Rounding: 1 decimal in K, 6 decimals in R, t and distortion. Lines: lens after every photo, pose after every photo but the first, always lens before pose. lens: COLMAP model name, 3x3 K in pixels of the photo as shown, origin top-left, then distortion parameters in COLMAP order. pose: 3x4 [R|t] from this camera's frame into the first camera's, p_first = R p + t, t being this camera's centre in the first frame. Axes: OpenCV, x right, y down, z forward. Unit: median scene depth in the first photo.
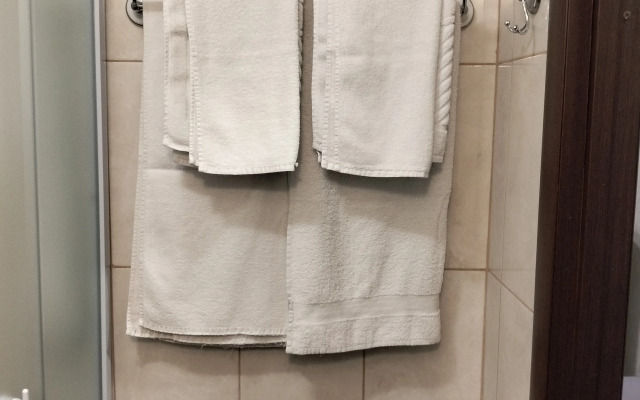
lens RADIAL K [[674.3, 0, 320.0], [0, 674.3, 200.0], [0, 0, 1]] dist [0.130150, -0.370667]
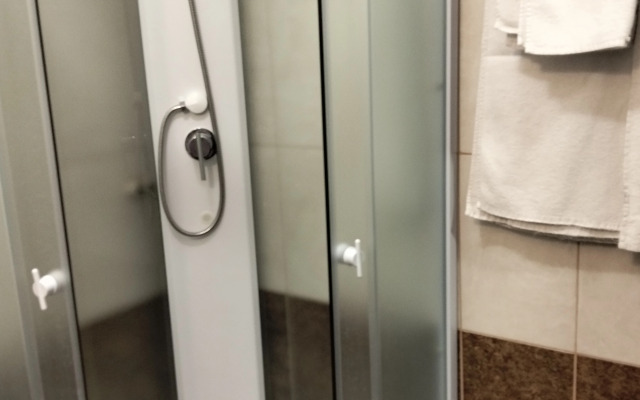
lens RADIAL K [[674.3, 0, 320.0], [0, 674.3, 200.0], [0, 0, 1]] dist [0.130150, -0.370667]
pose [[0.808518, 0.077946, -0.583287, 0.156719], [-0.012807, 0.993285, 0.114983, 0.054105], [0.588333, -0.085495, 0.804087, 0.001551]]
